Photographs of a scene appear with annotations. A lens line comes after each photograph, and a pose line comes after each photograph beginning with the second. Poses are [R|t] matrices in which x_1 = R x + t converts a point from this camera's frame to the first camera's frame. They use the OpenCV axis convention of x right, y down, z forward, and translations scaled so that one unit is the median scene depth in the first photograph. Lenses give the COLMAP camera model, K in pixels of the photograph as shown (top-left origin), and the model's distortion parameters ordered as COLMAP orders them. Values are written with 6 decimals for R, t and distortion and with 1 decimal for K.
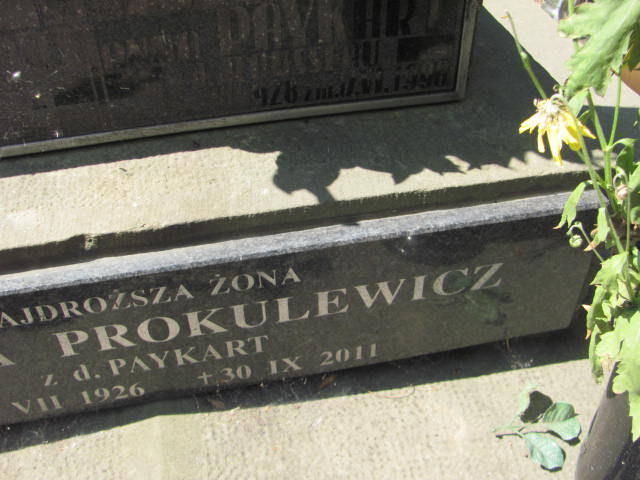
lens RADIAL K [[669.1, 0, 320.0], [0, 669.1, 240.0], [0, 0, 1]] dist [-0.200741, 0.217787]
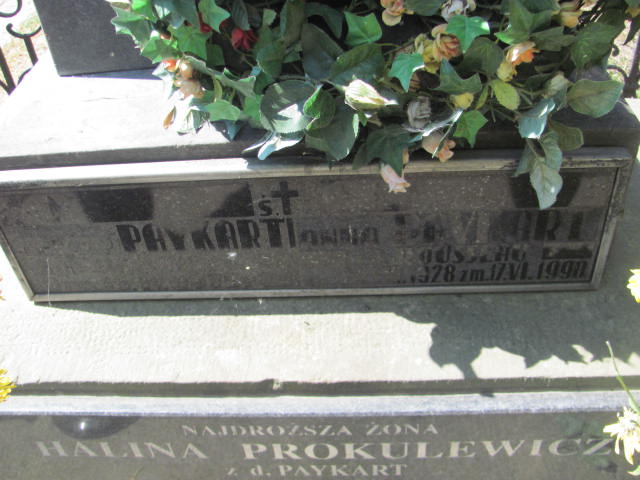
lens RADIAL K [[681.4, 0, 320.0], [0, 681.4, 240.0], [0, 0, 1]] dist [-0.201222, 0.253205]
pose [[0.968733, 0.108428, -0.223158, -0.003824], [-0.108091, 0.994046, 0.013763, -0.285952], [0.223322, 0.010788, 0.974685, -0.260758]]
